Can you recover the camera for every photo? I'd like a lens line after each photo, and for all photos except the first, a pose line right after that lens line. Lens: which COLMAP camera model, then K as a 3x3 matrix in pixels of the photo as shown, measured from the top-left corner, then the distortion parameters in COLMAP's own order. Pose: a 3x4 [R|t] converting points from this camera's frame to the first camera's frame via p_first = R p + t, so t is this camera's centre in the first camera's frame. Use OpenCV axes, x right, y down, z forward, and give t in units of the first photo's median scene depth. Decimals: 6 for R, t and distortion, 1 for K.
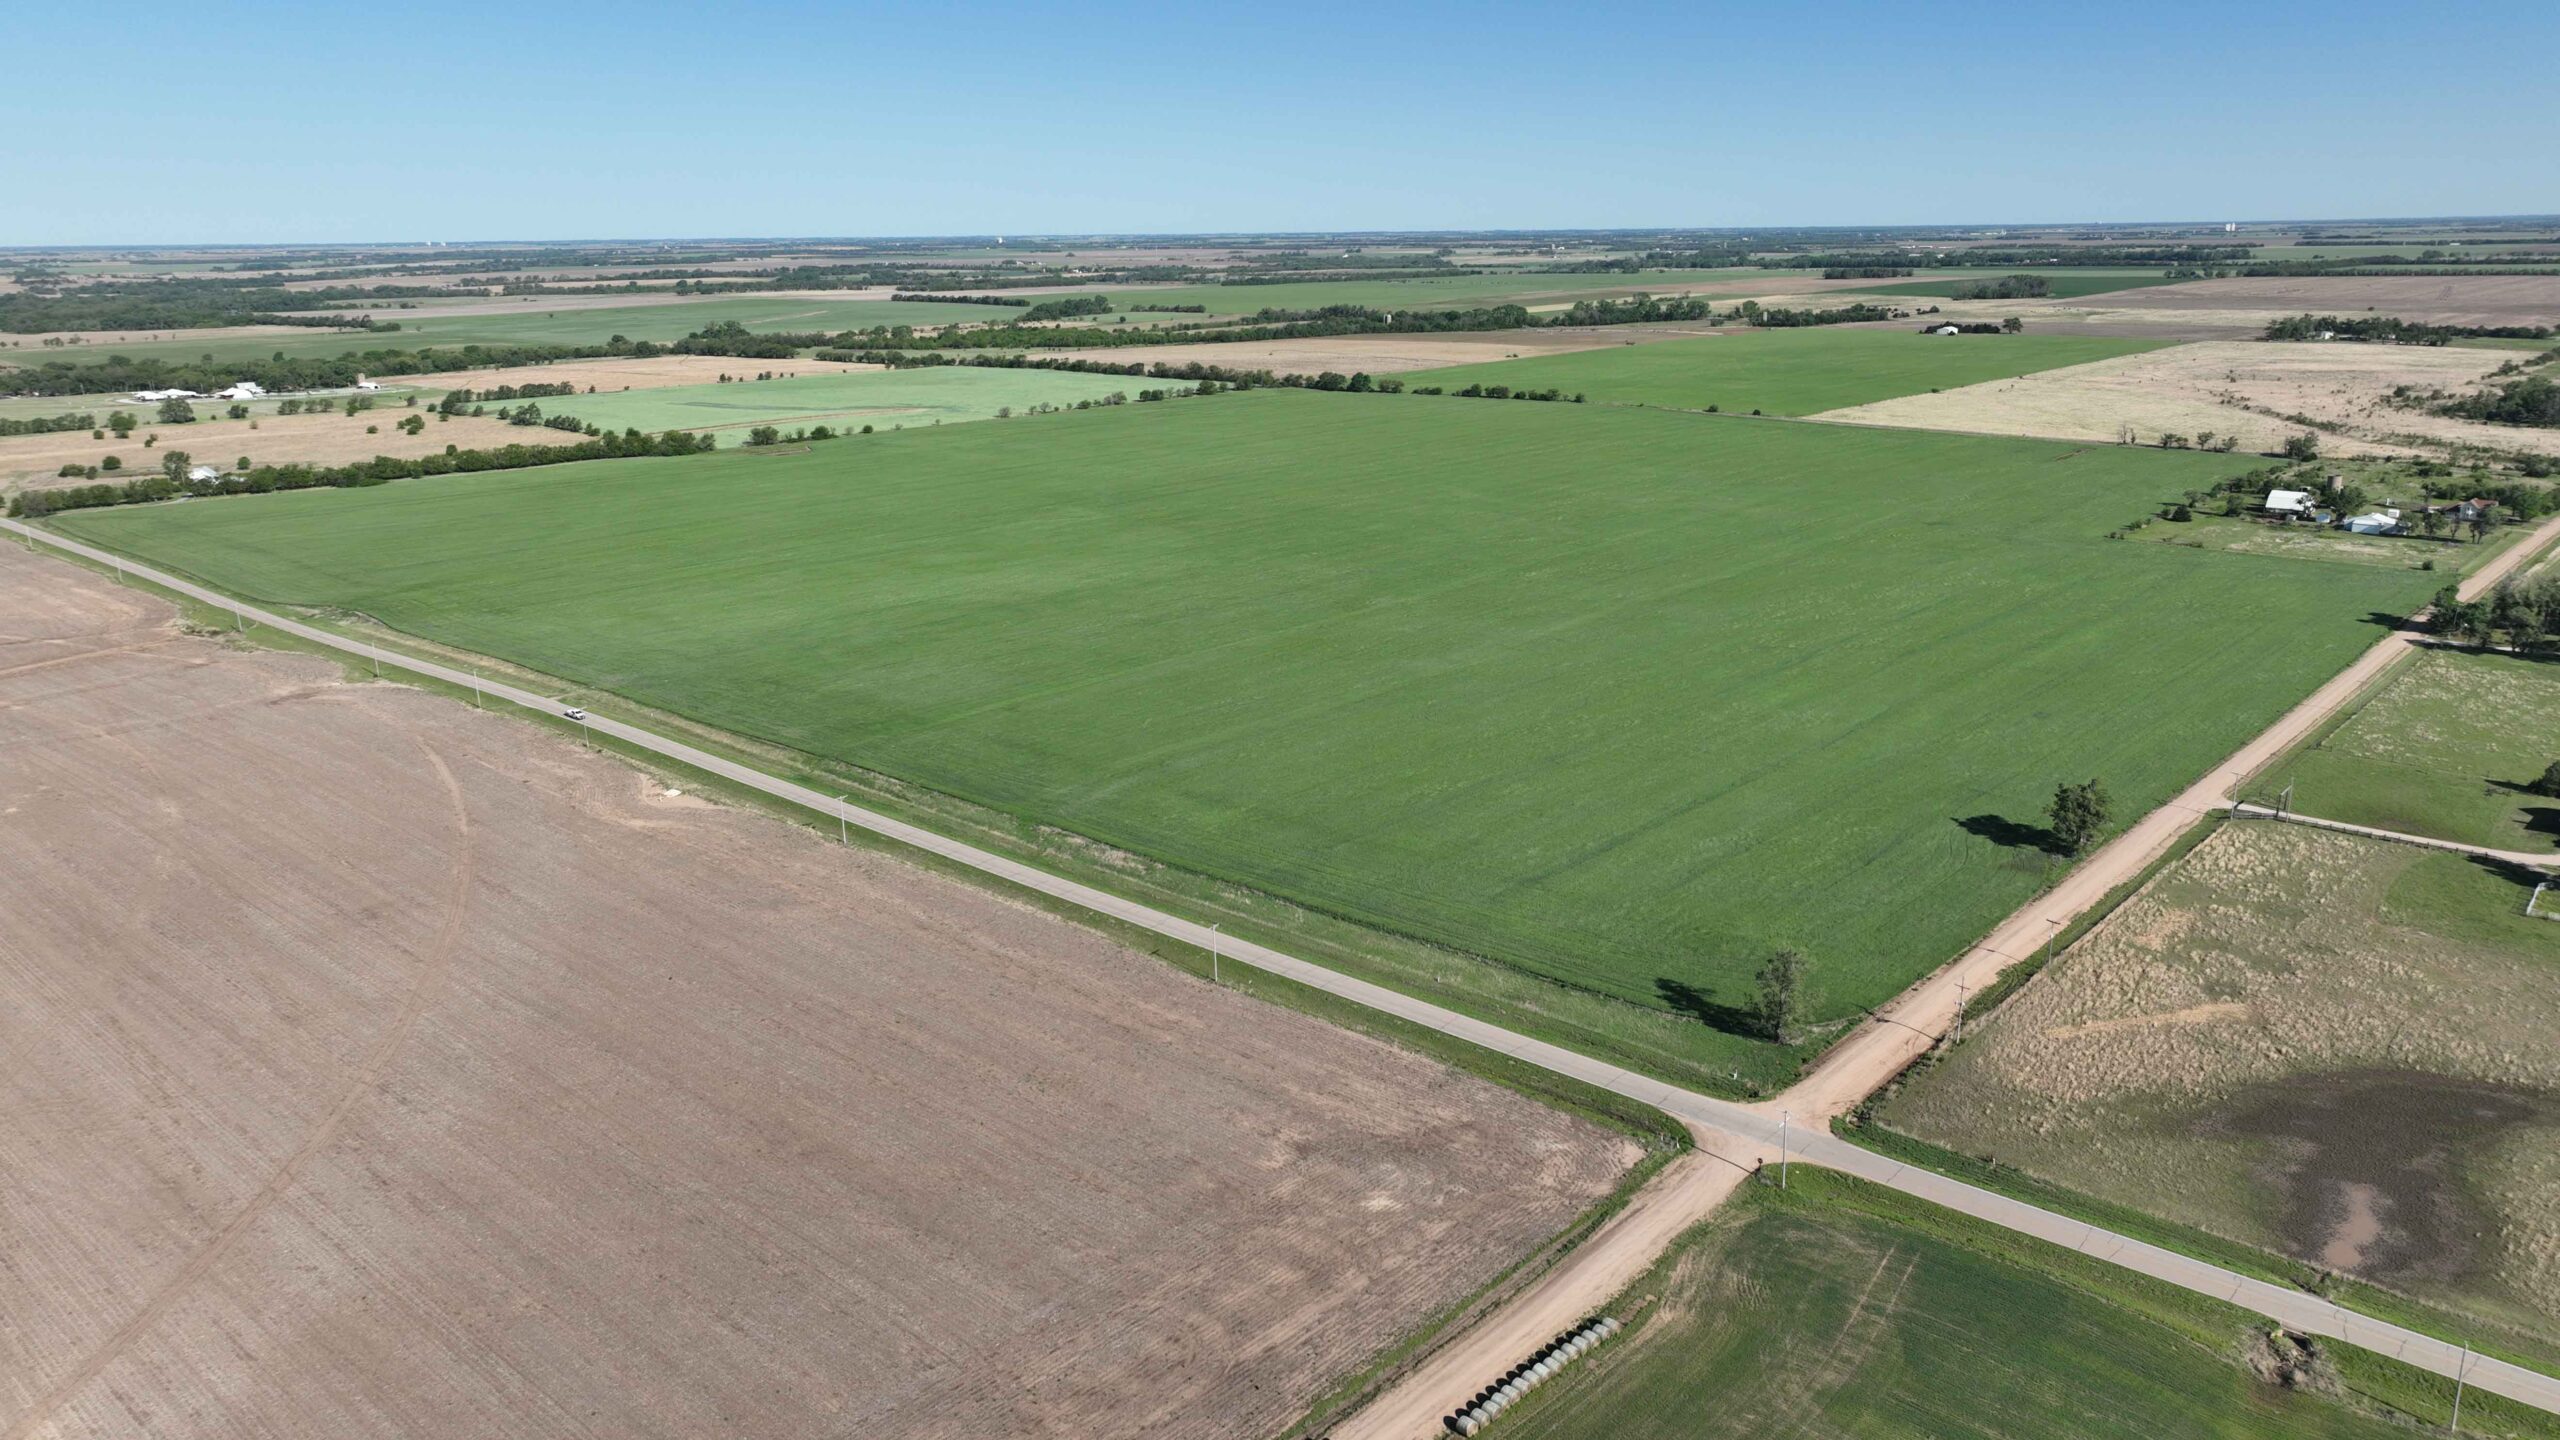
lens RADIAL K [[1805.1, 0, 1280.0], [0, 1805.1, 720.0], [0, 0, 1]] dist [-0.004945, 0.024985]
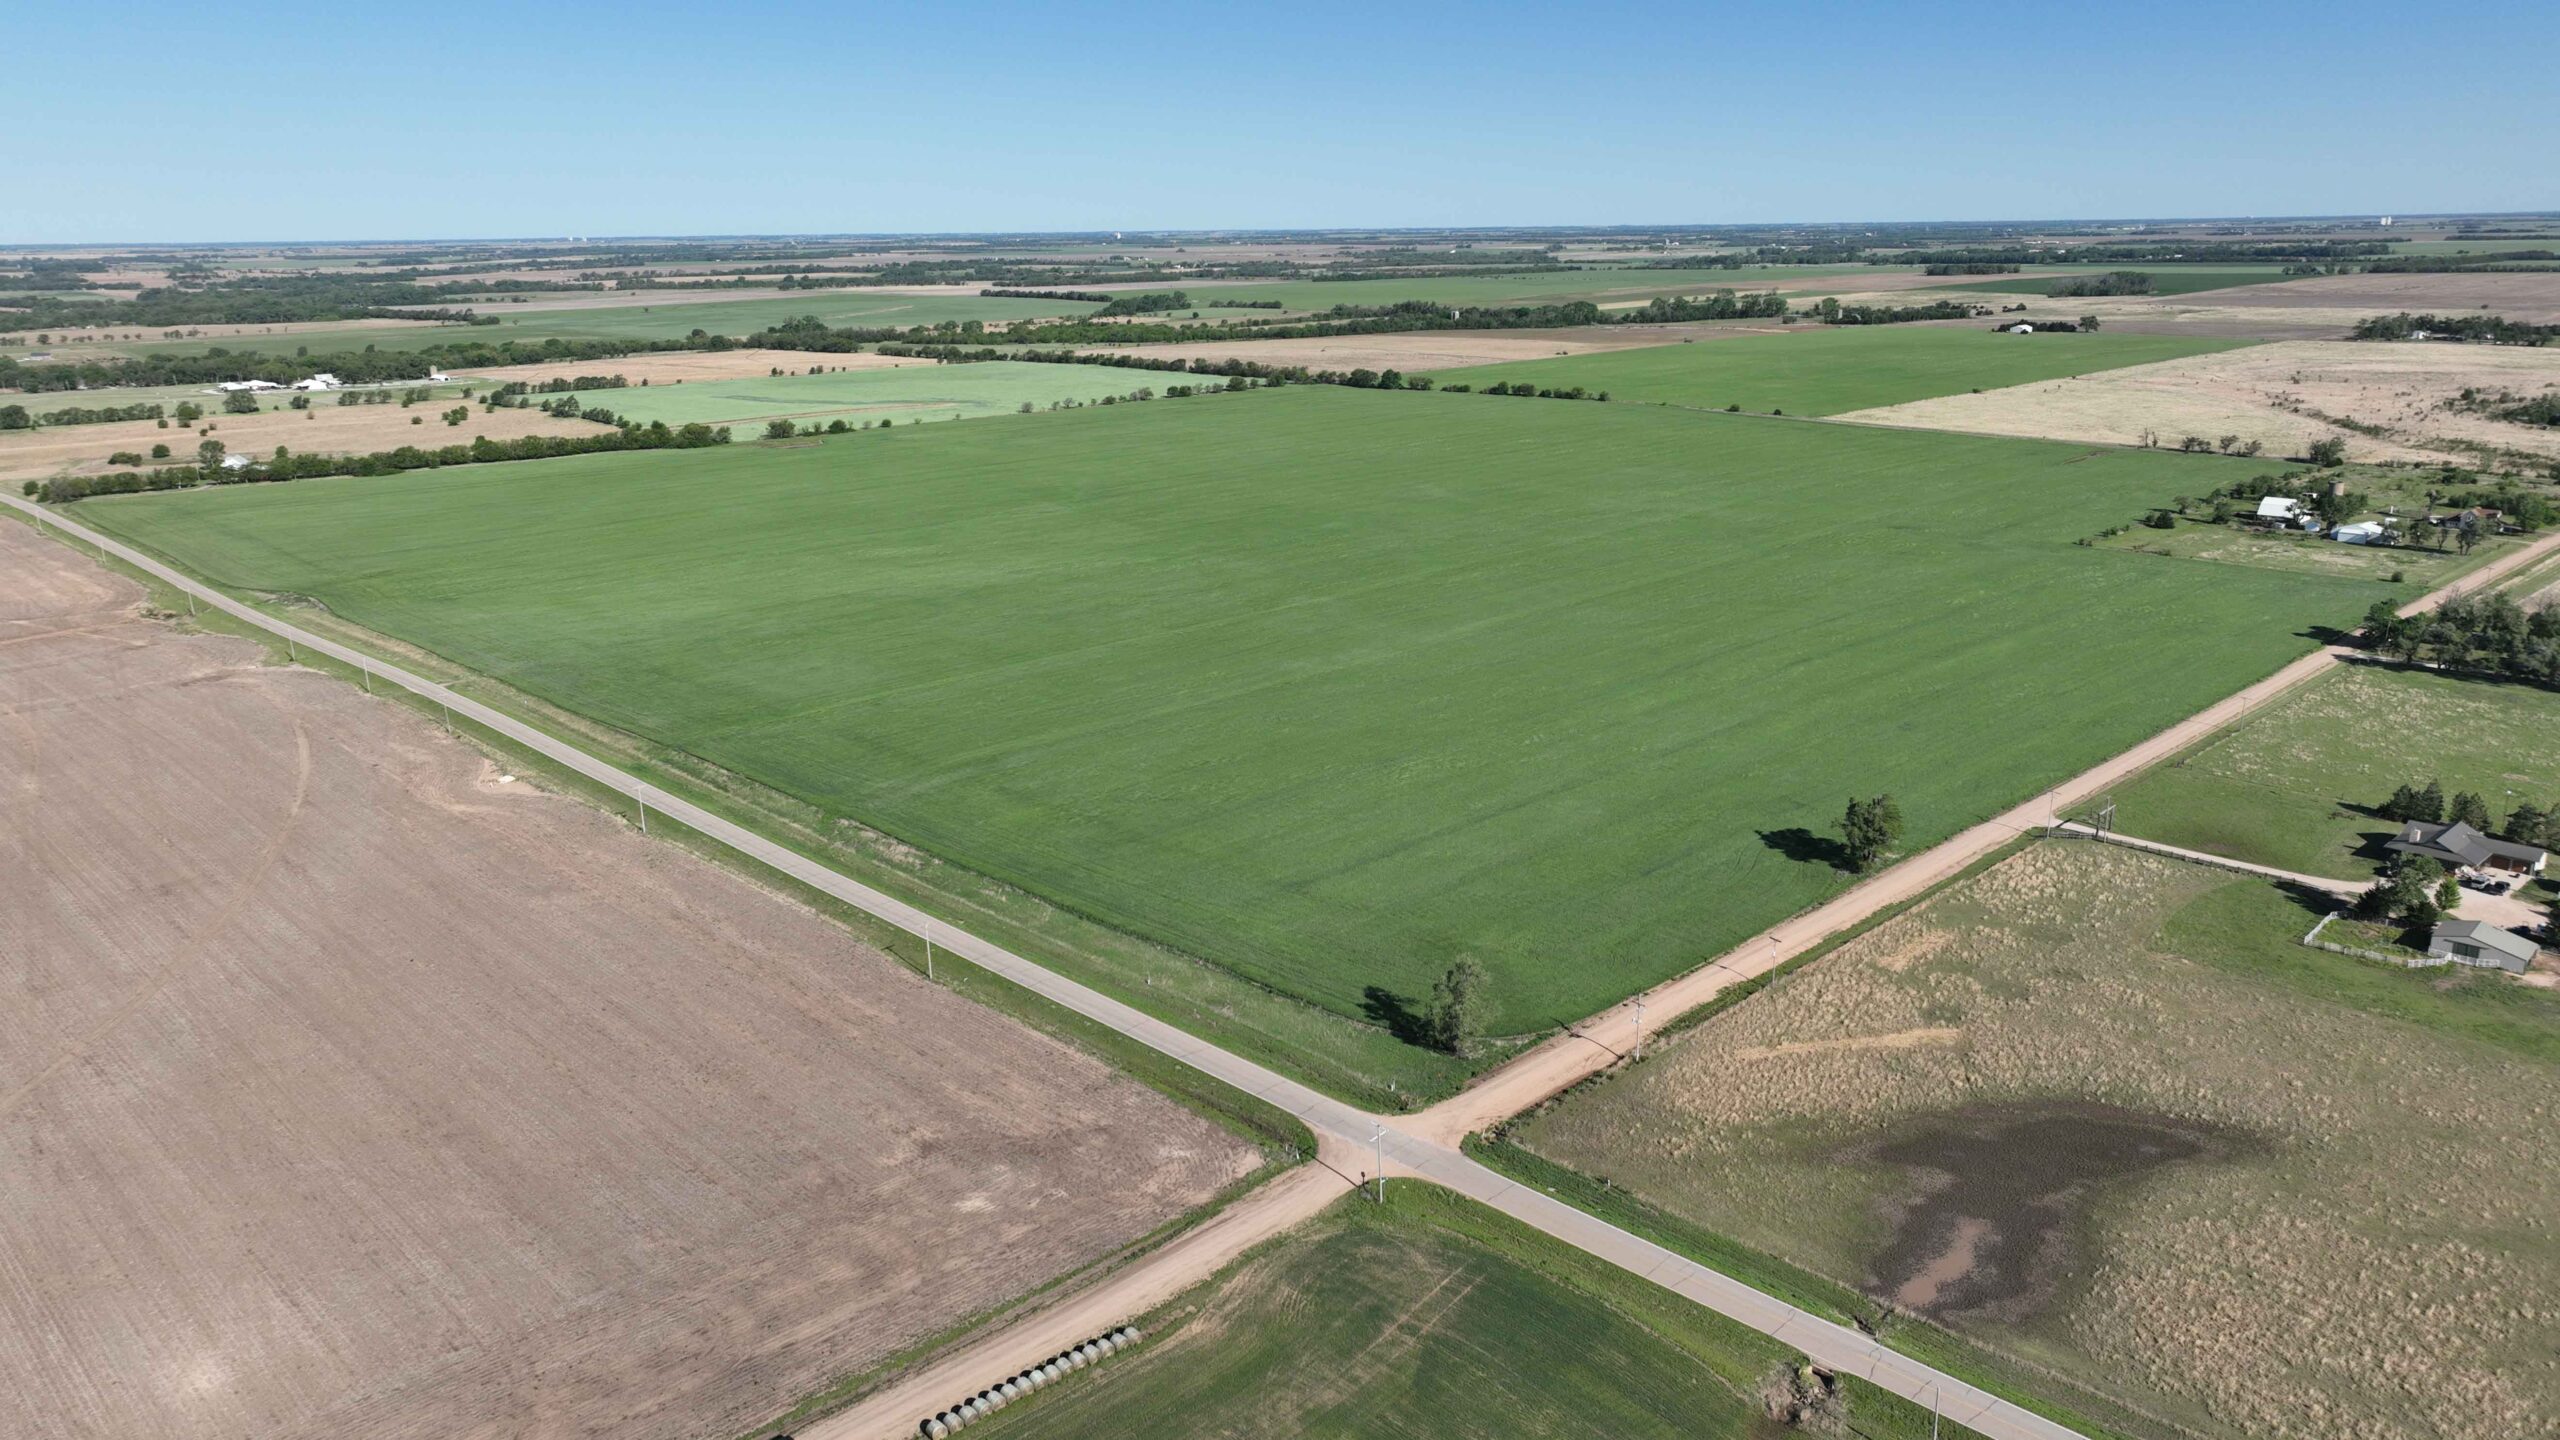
lens RADIAL K [[1805.1, 0, 1280.0], [0, 1805.1, 720.0], [0, 0, 1]] dist [-0.004945, 0.024985]
pose [[0.997650, 0.017499, -0.066237, 0.122155], [-0.017338, 0.999845, 0.003010, -0.002770], [0.066279, -0.001854, 0.997799, 0.005772]]
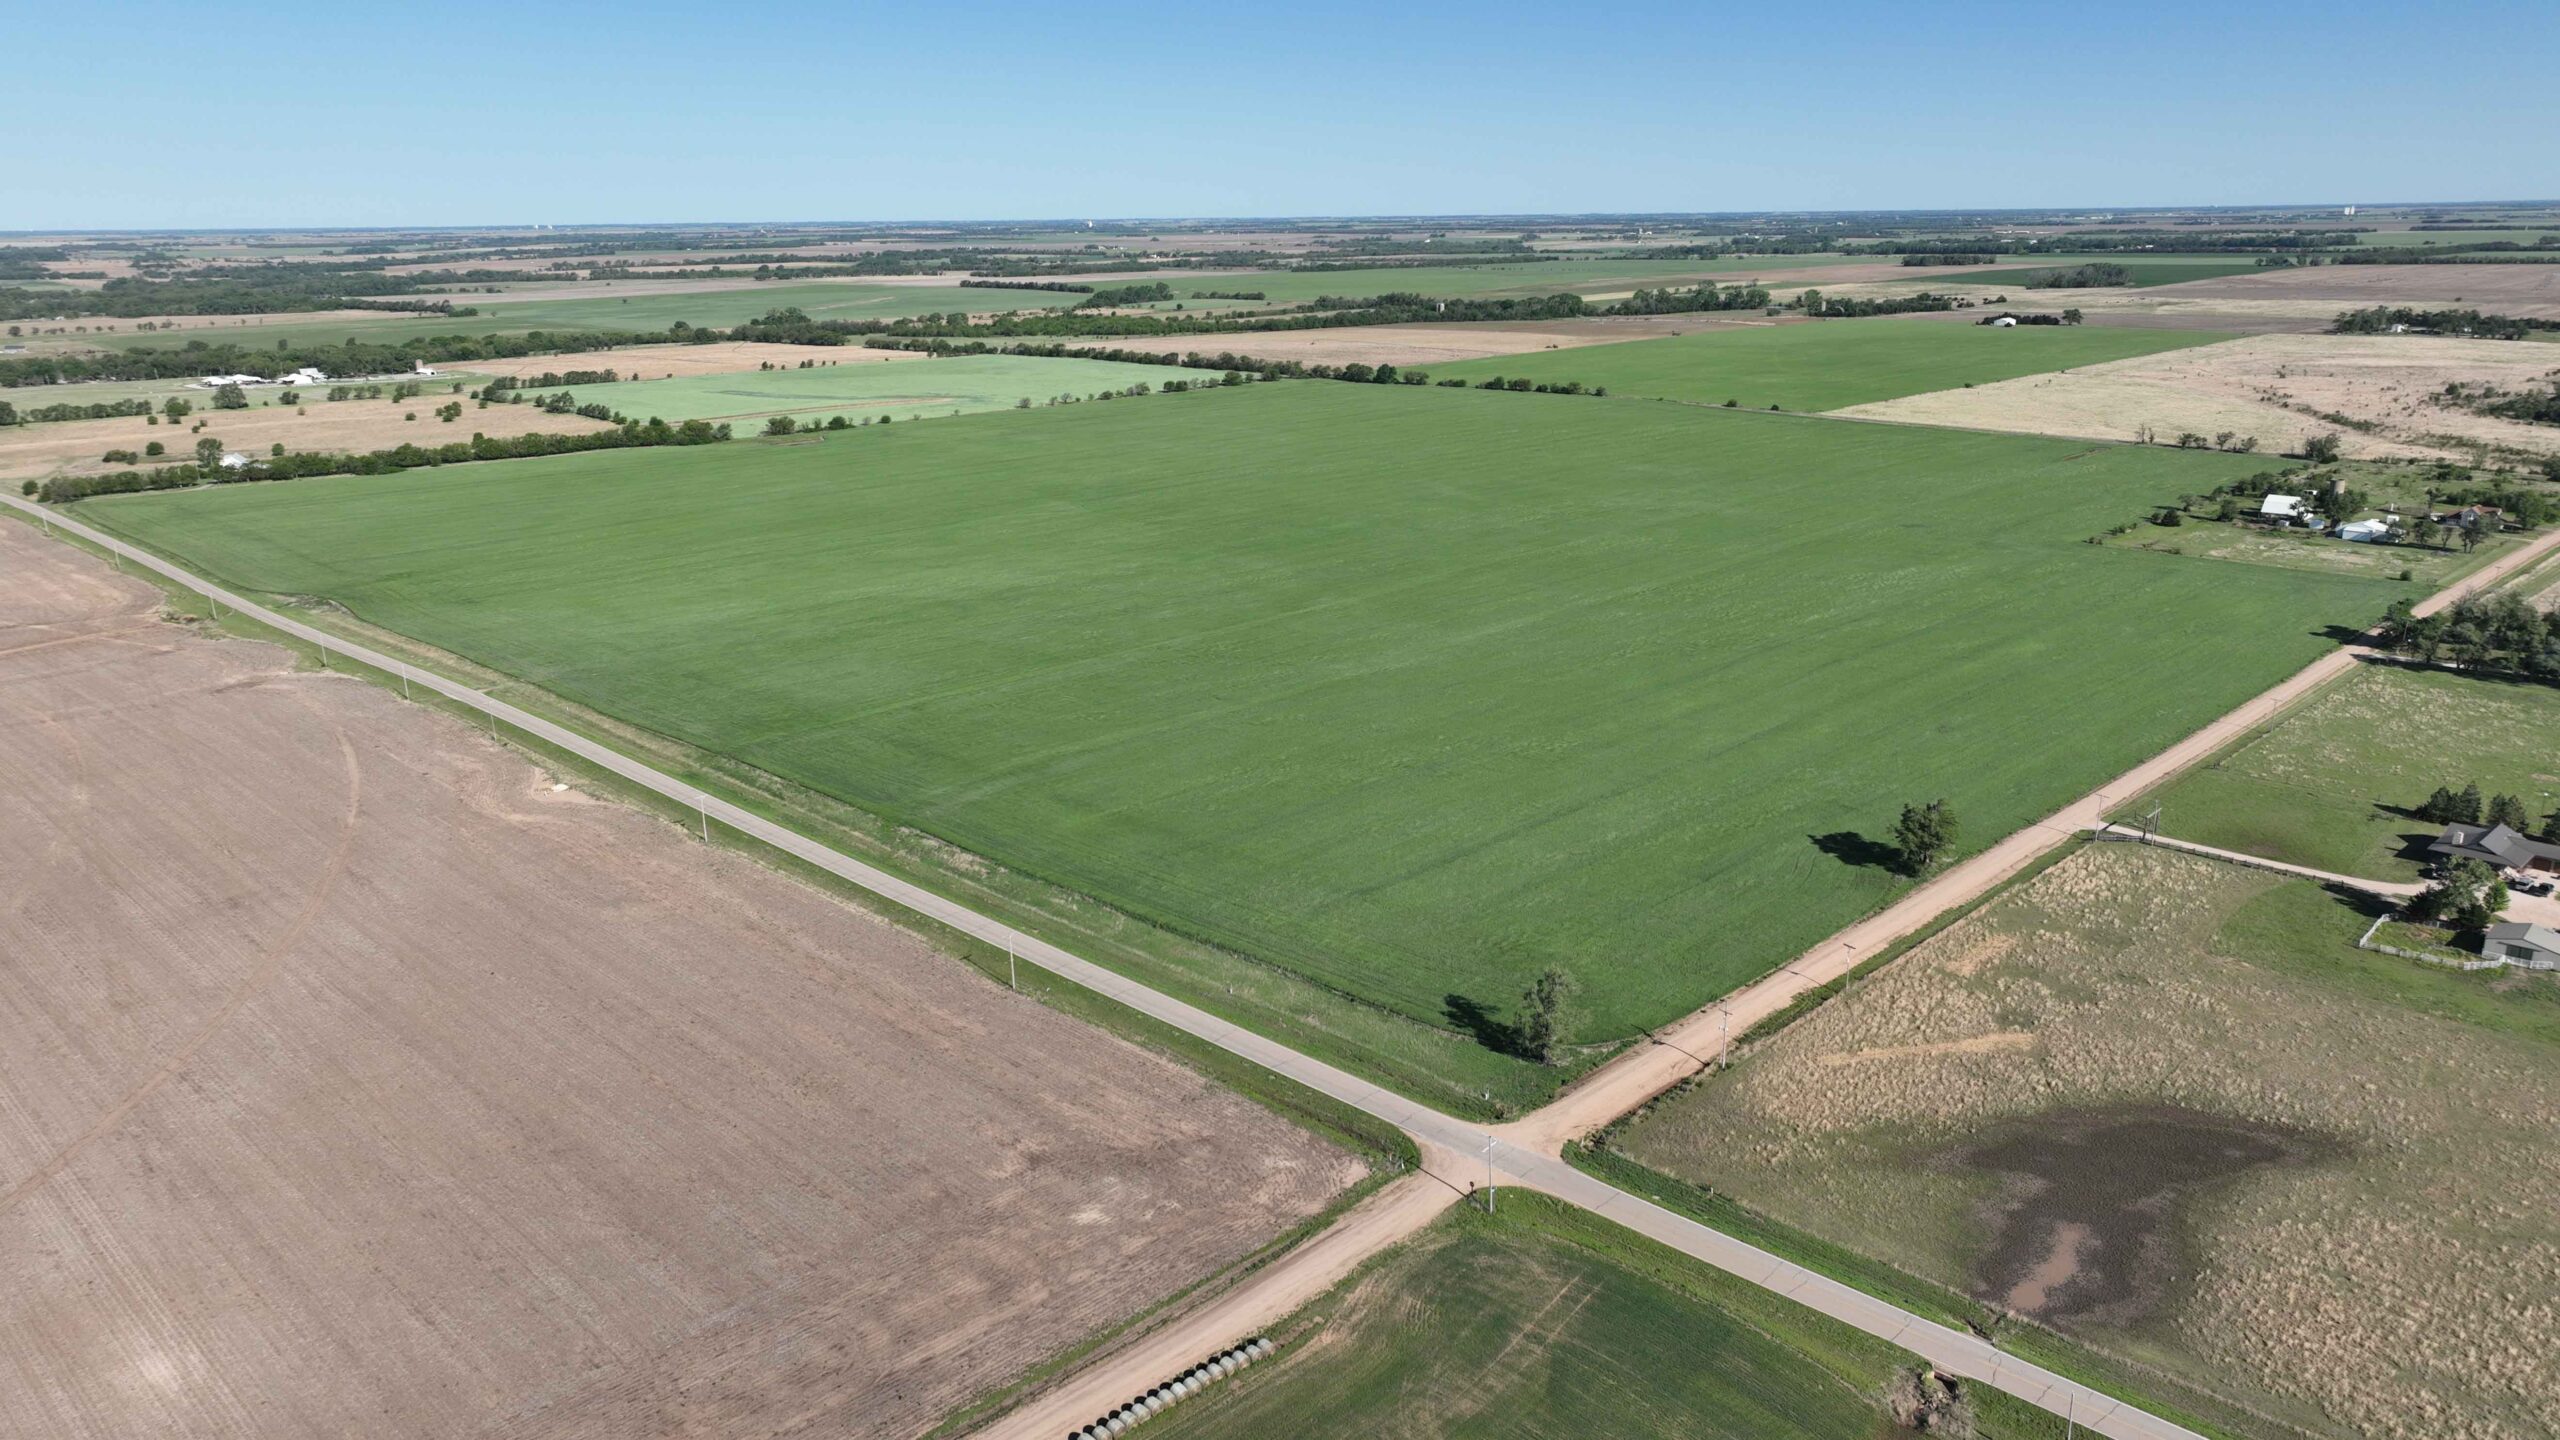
lens RADIAL K [[1805.1, 0, 1280.0], [0, 1805.1, 720.0], [0, 0, 1]] dist [-0.004945, 0.024985]
pose [[0.998647, 0.014196, -0.050036, 0.089298], [-0.013754, 0.999863, 0.009164, -0.009450], [0.050159, -0.008463, 0.998705, -0.002555]]
